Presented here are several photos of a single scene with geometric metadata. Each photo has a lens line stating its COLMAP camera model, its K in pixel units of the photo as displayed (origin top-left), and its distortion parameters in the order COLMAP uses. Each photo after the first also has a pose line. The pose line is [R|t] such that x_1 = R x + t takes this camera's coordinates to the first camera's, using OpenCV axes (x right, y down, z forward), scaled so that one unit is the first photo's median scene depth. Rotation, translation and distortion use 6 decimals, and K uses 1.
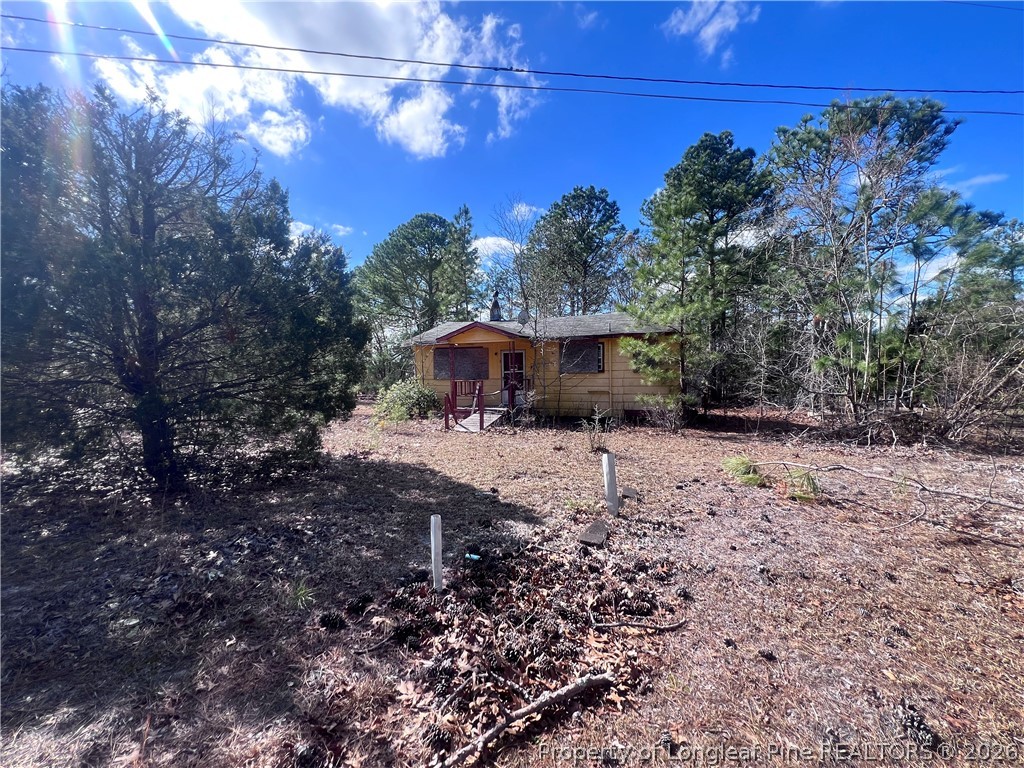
lens RADIAL K [[430.8, 0, 512.0], [0, 430.8, 384.0], [0, 0, 1]] dist [-0.000041, 0.000015]
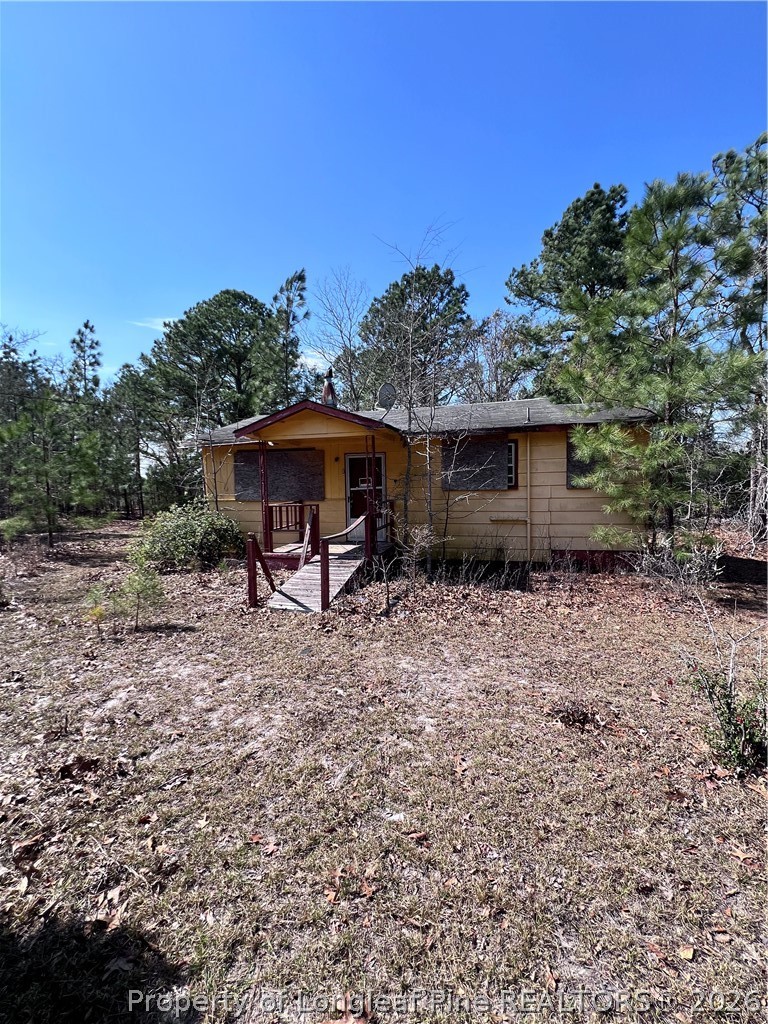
lens RADIAL K [[430.8, 0, 384.0], [0, 430.8, 512.0], [0, 0, 1]] dist [-0.000041, 0.000015]
pose [[0.992672, -0.010076, 0.120420, -0.124038], [0.006651, 0.999563, 0.028810, -0.031908], [-0.120657, -0.027798, 0.992305, 1.003888]]
